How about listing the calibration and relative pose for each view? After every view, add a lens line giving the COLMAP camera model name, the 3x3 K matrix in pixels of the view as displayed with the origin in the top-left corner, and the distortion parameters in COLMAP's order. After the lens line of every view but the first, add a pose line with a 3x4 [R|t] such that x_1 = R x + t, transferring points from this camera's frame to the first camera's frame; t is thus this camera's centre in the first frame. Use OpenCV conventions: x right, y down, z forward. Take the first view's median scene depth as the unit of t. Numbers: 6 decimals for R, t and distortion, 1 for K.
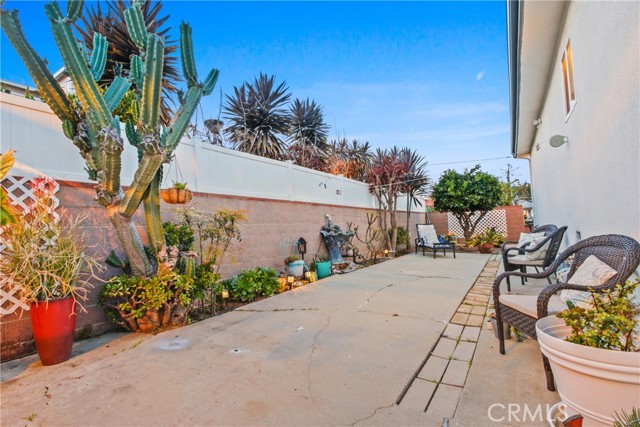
lens RADIAL K [[313.8, 0, 304.2], [0, 313.8, 214.2], [0, 0, 1]] dist [-0.001770, 0.000012]
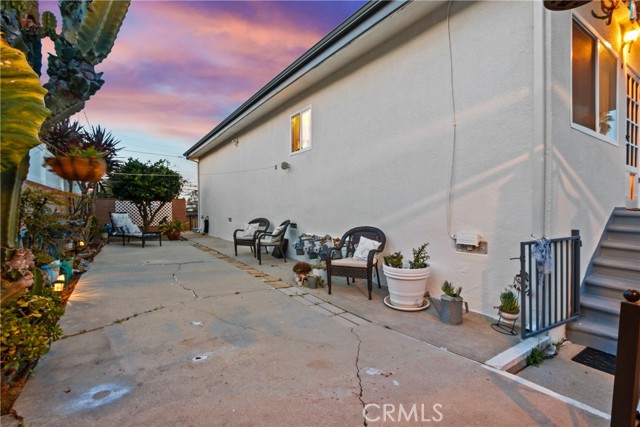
lens RADIAL K [[313.8, 0, 304.2], [0, 313.8, 214.2], [0, 0, 1]] dist [-0.001770, 0.000012]
pose [[0.402476, 0.027009, 0.915032, -0.278253], [-0.063068, 0.998008, -0.001718, 0.003266], [-0.913255, -0.057018, 0.403378, 0.118741]]
